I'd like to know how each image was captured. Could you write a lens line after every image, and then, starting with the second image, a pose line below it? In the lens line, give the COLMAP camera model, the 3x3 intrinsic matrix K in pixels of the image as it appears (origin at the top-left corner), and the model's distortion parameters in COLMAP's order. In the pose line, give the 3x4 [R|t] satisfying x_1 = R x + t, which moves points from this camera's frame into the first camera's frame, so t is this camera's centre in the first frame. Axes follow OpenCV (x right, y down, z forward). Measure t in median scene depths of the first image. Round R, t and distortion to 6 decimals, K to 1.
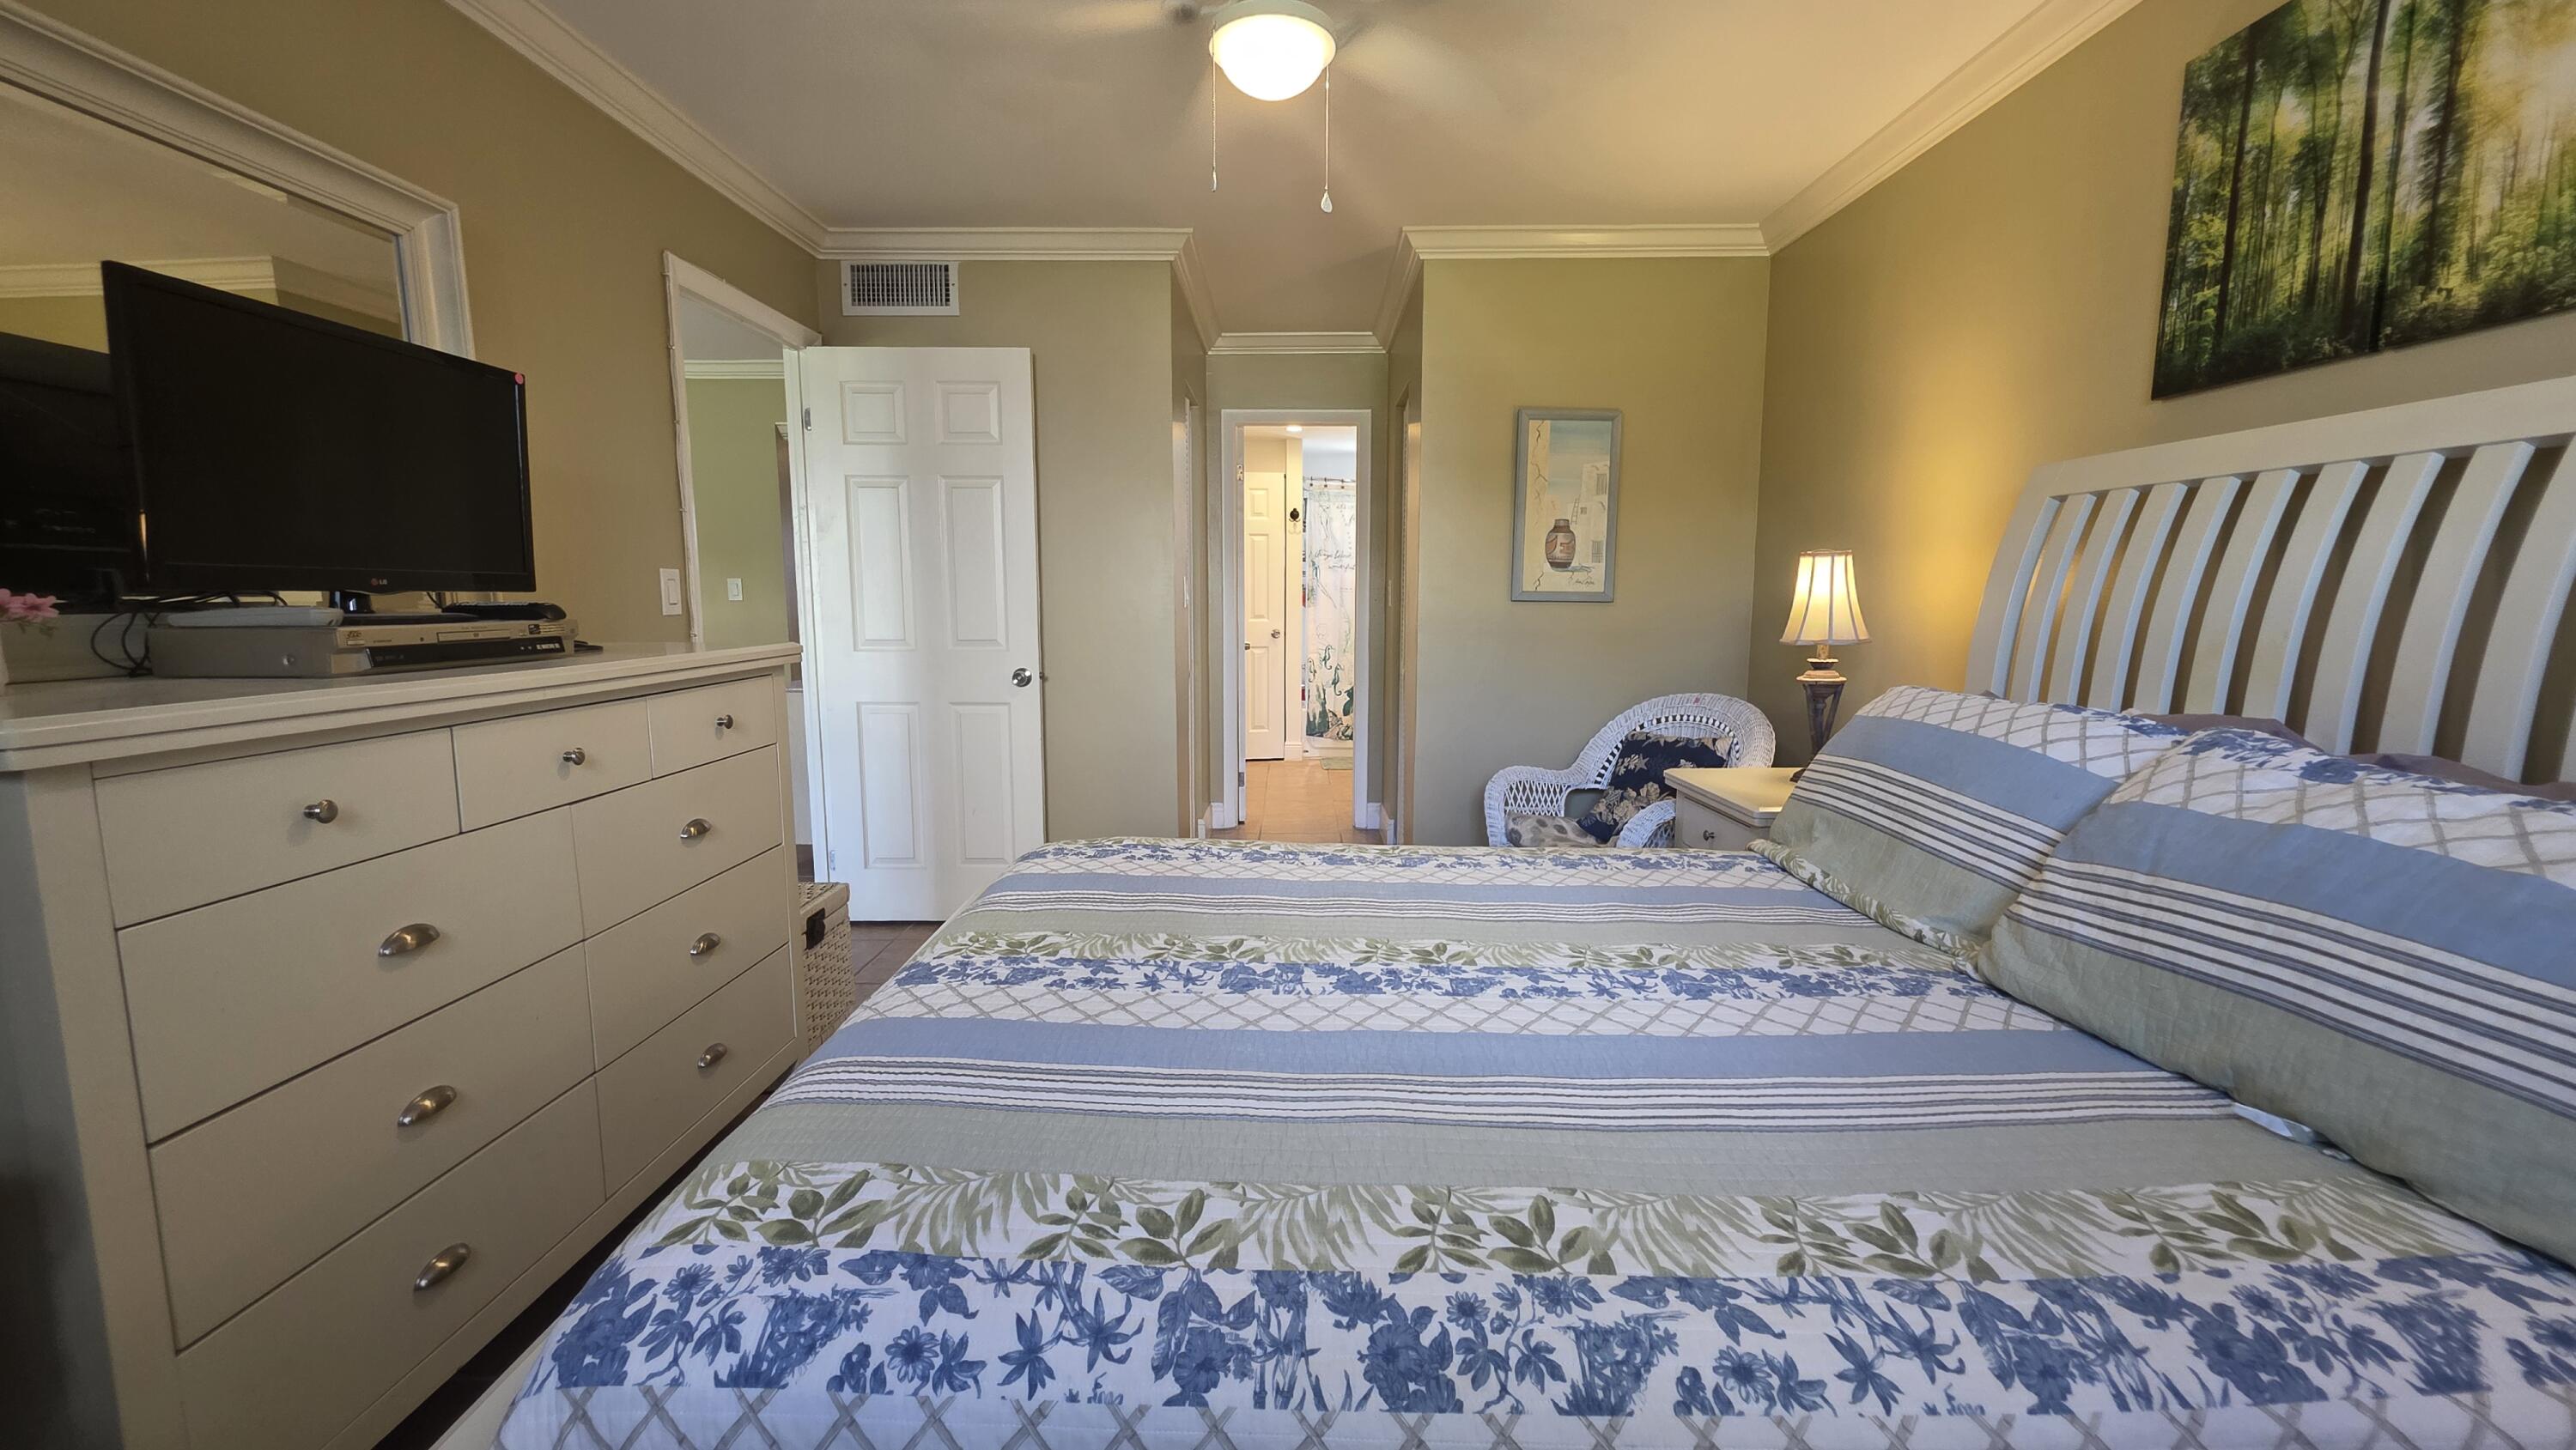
lens RADIAL K [[1034.1, 0, 1292.0], [0, 1034.1, 720.1], [0, 0, 1]] dist [0.000770, -0.000041]
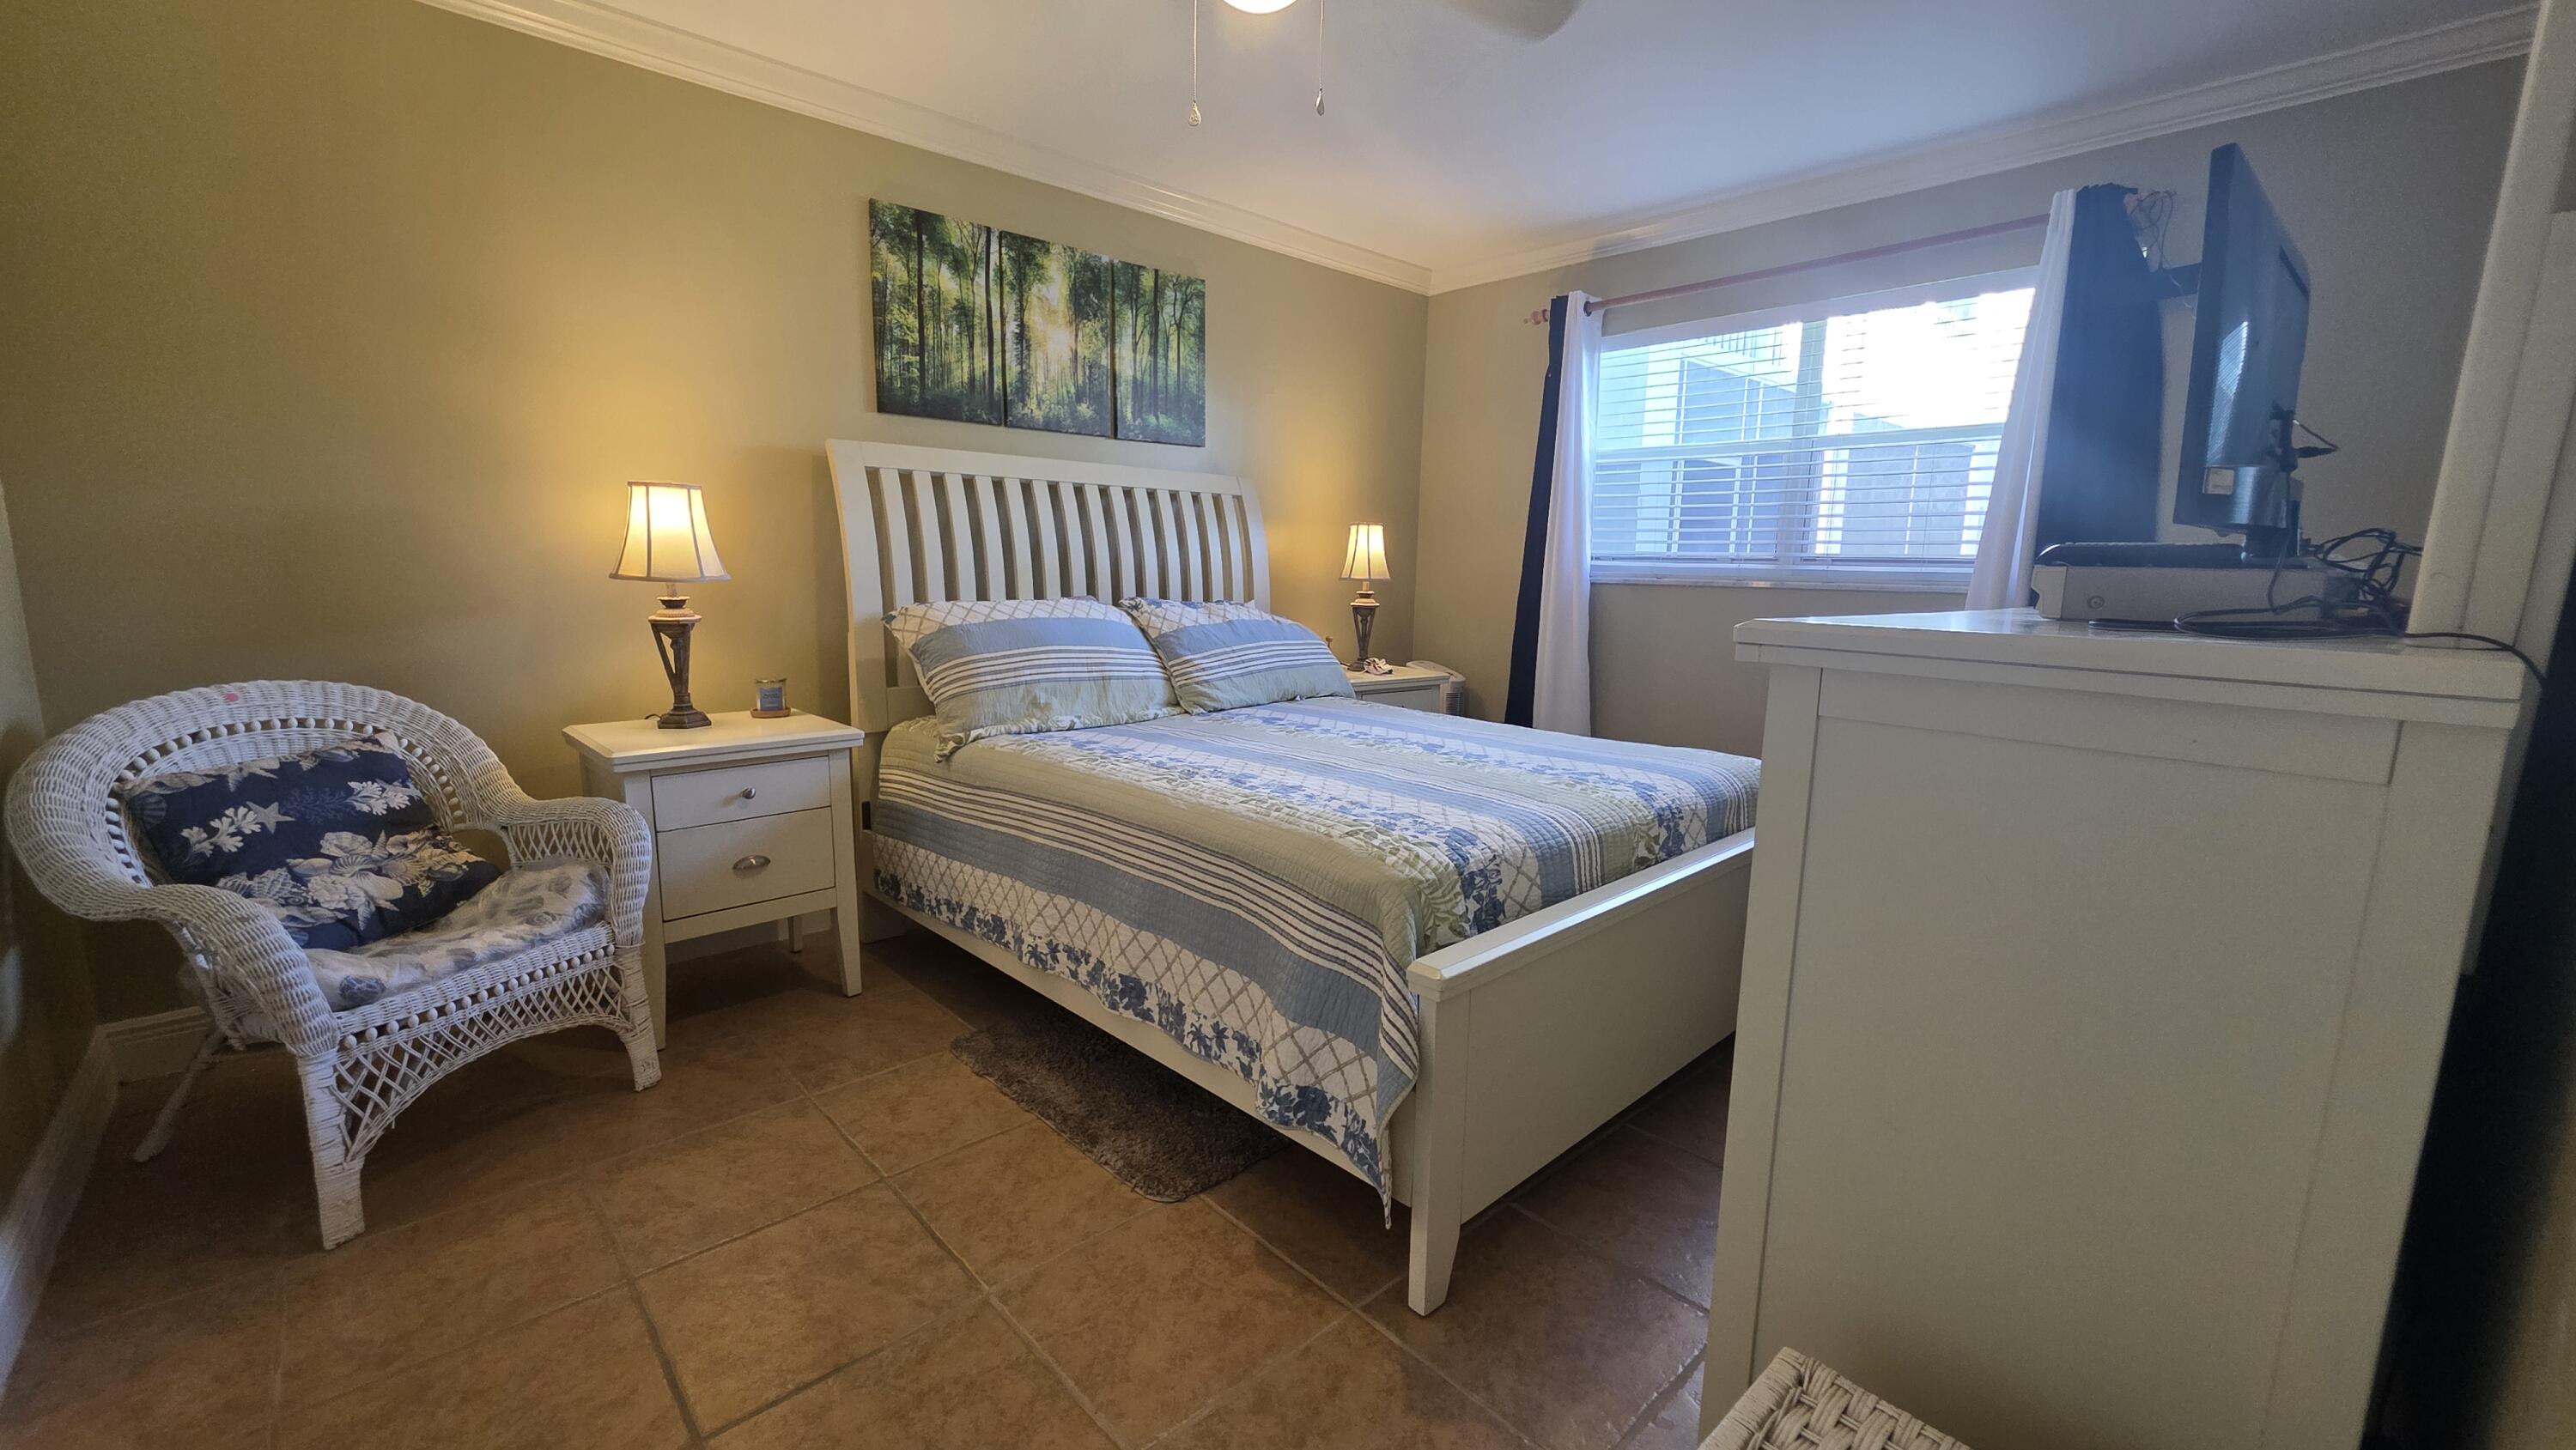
lens RADIAL K [[1034.1, 0, 1285.4], [0, 1034.1, 716.3], [0, 0, 1]] dist [0.000770, -0.000041]
pose [[-0.682990, -0.125070, 0.719640, -0.831697], [0.067497, 0.970209, 0.232678, -0.198555], [-0.727302, 0.207490, -0.654201, 1.800619]]
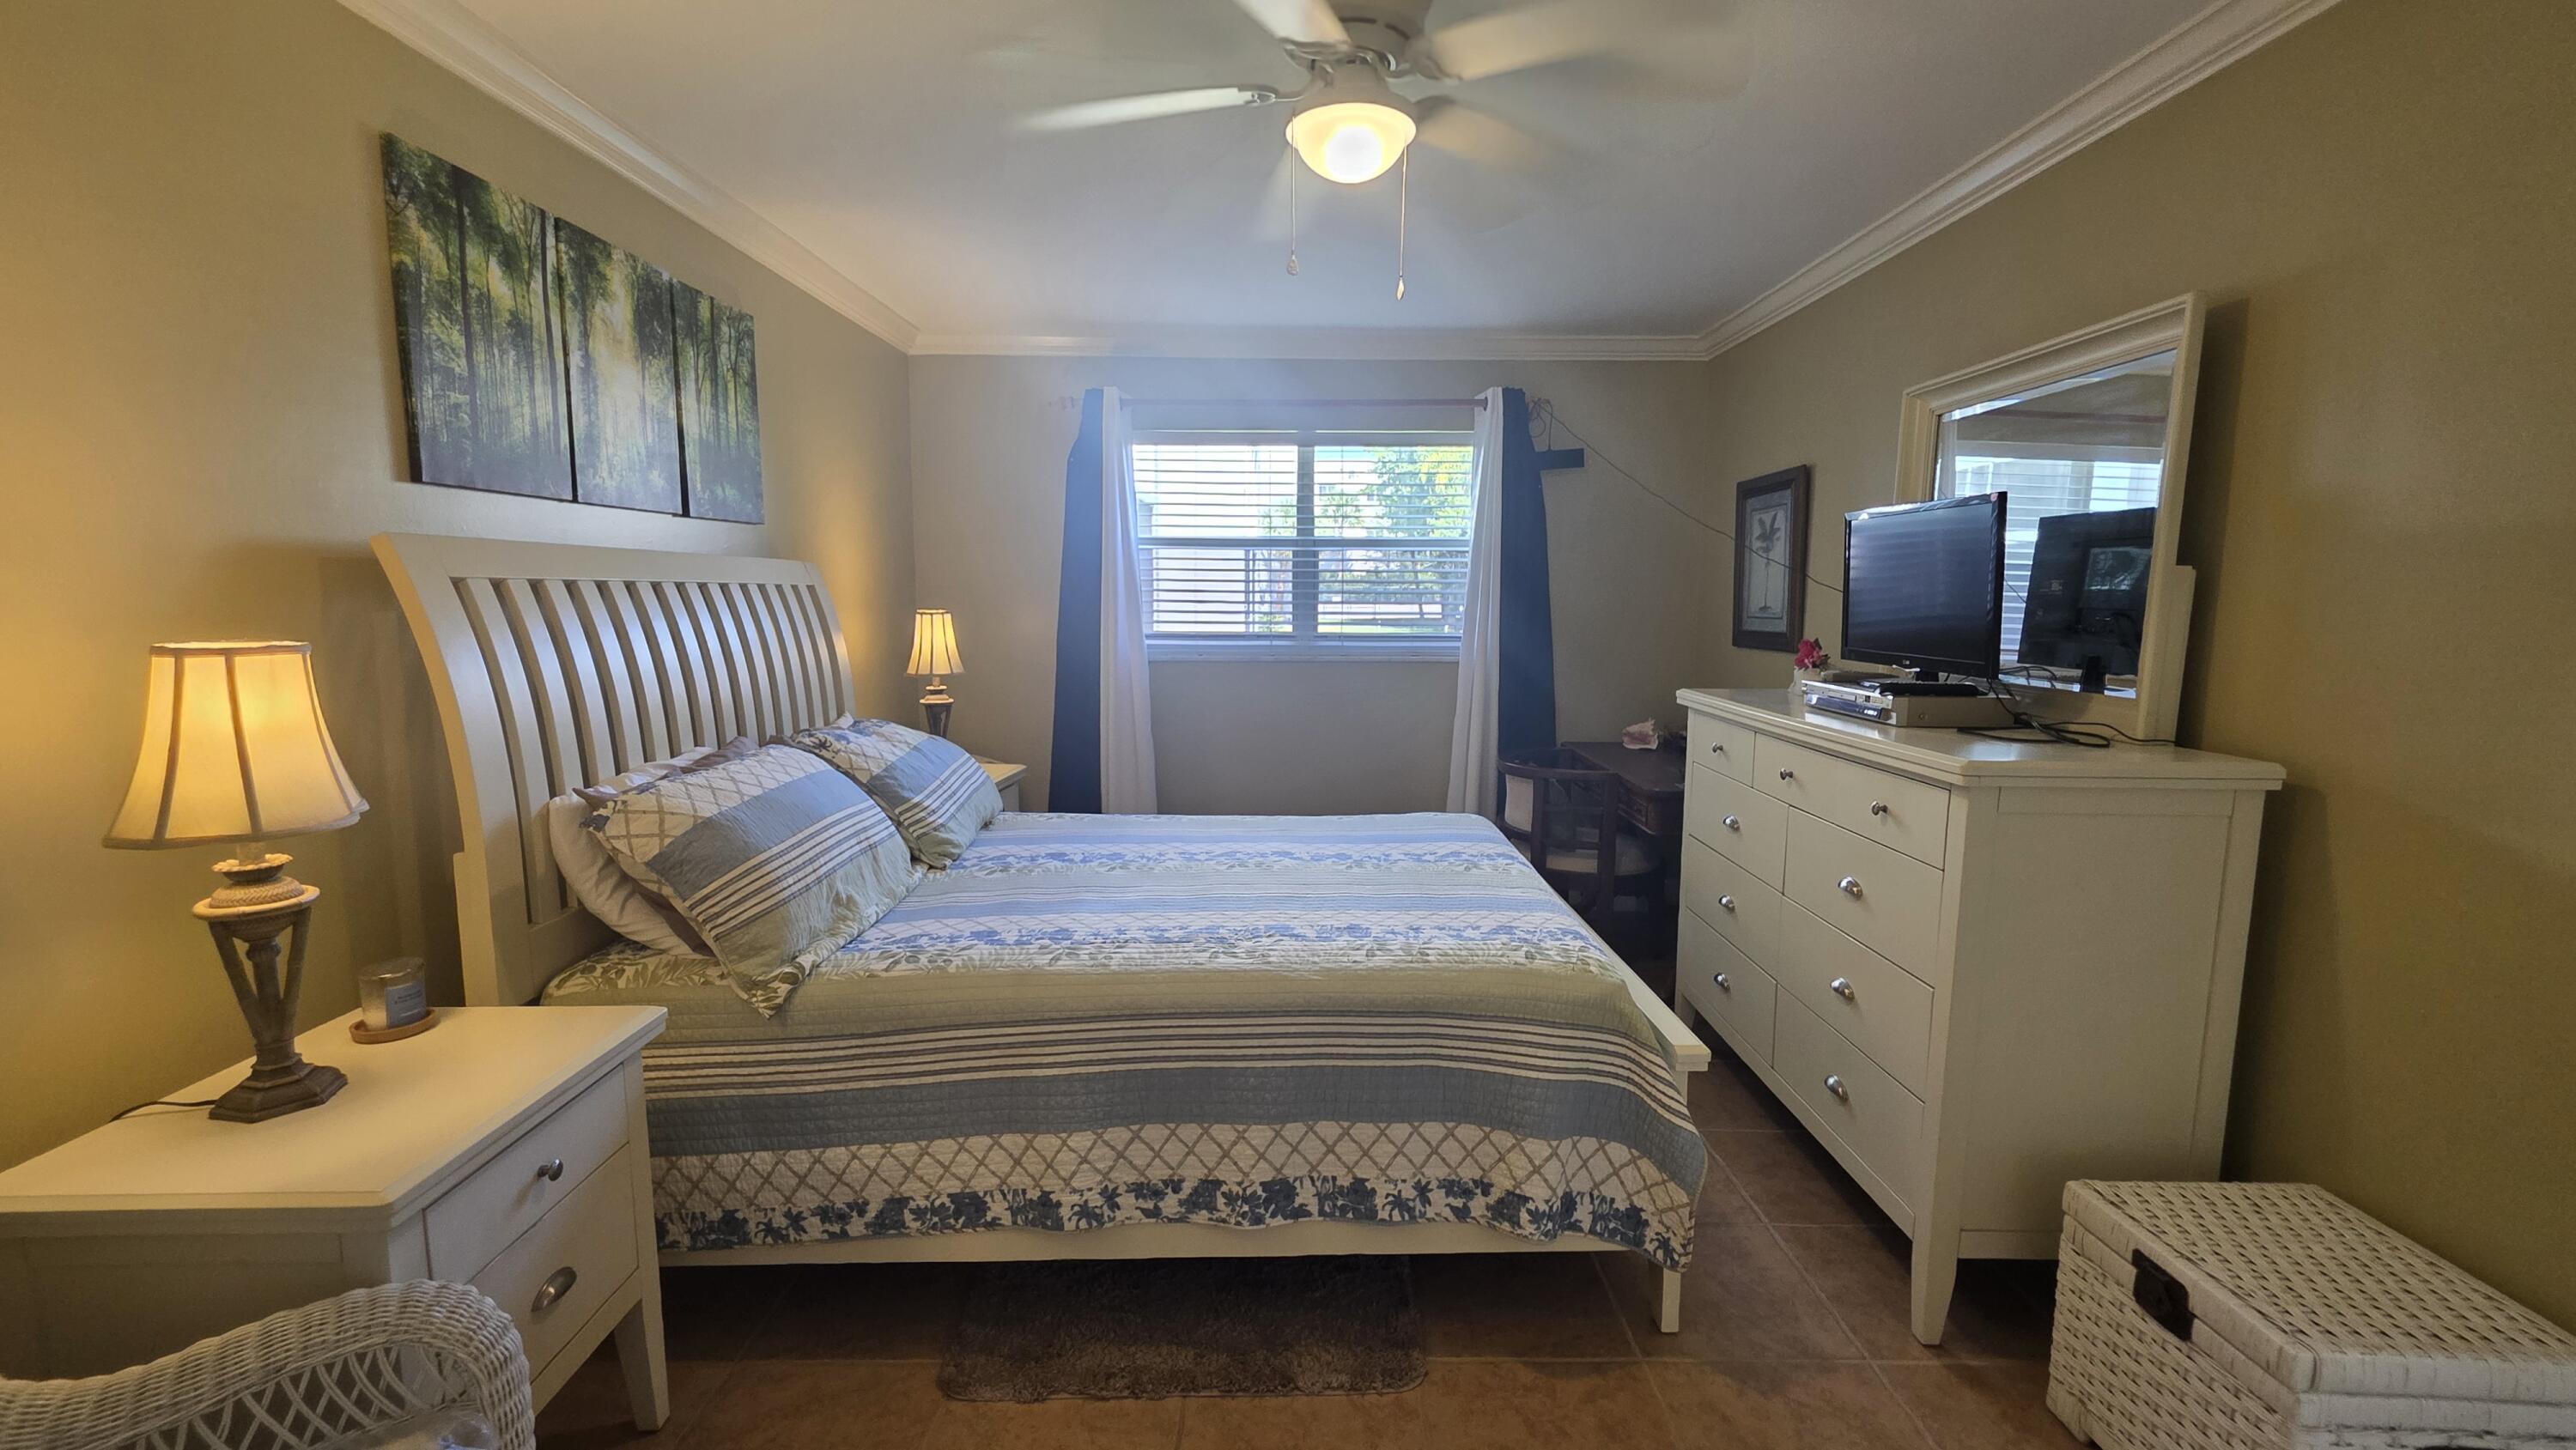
lens RADIAL K [[1034.1, 0, 1299.8], [0, 1034.1, 713.3], [0, 0, 1]] dist [0.000770, -0.000041]
pose [[-0.999953, -0.006272, -0.007397, 0.034222], [-0.007822, 0.972507, 0.232743, -0.355101], [0.005734, 0.232790, -0.972510, 2.125472]]
